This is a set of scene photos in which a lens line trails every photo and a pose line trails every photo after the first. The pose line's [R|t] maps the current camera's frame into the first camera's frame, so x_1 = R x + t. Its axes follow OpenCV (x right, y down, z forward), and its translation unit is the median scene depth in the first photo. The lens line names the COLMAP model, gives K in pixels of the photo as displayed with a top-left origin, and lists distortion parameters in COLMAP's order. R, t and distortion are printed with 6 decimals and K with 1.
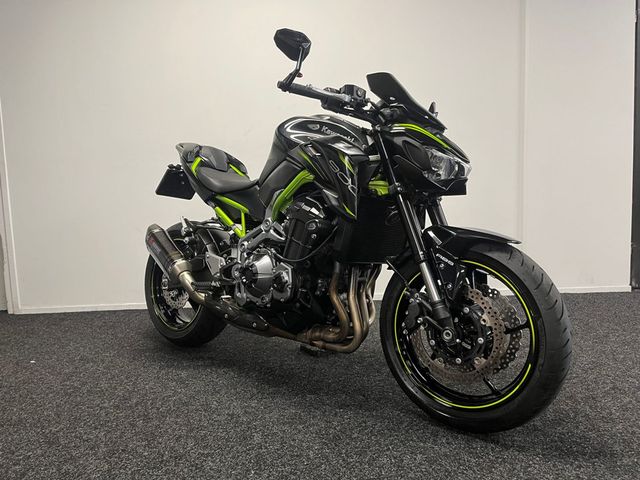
lens RADIAL K [[487.3, 0, 313.8], [0, 487.3, 241.0], [0, 0, 1]] dist [0.081332, -0.104391]
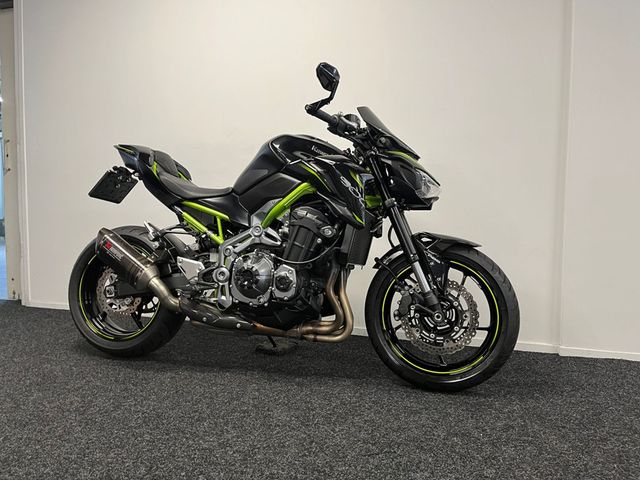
lens RADIAL K [[487.3, 0, 317.9], [0, 487.3, 234.2], [0, 0, 1]] dist [0.081332, -0.104391]
pose [[0.907754, 0.013094, 0.419298, -0.452949], [0.002854, 0.999297, -0.037385, 0.017001], [-0.419493, 0.035133, 0.907078, -0.034064]]
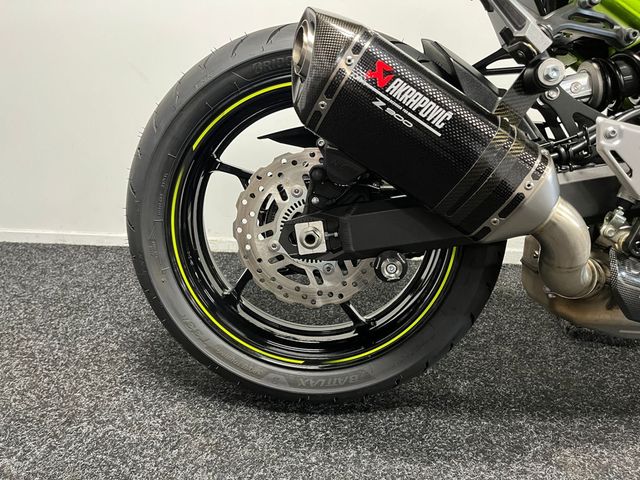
lens RADIAL K [[487.3, 0, 318.7], [0, 487.3, 241.4], [0, 0, 1]] dist [0.081332, -0.104391]
pose [[0.779924, -0.160398, 0.604972, -0.637370], [0.018430, 0.972070, 0.233967, 0.026142], [-0.625603, -0.171327, 0.761097, 1.036851]]
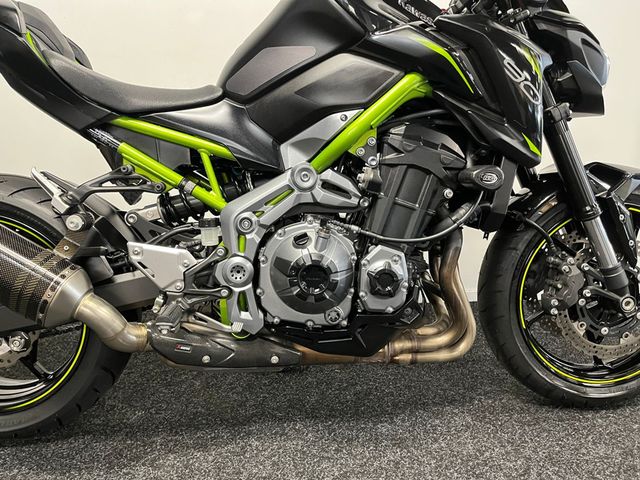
lens RADIAL K [[487.3, 0, 319.3], [0, 487.3, 236.4], [0, 0, 1]] dist [0.081332, -0.104391]
pose [[0.709879, -0.163868, 0.684996, -0.488802], [0.055581, 0.982559, 0.177453, -0.067221], [-0.702127, -0.087898, 0.706605, 0.647057]]
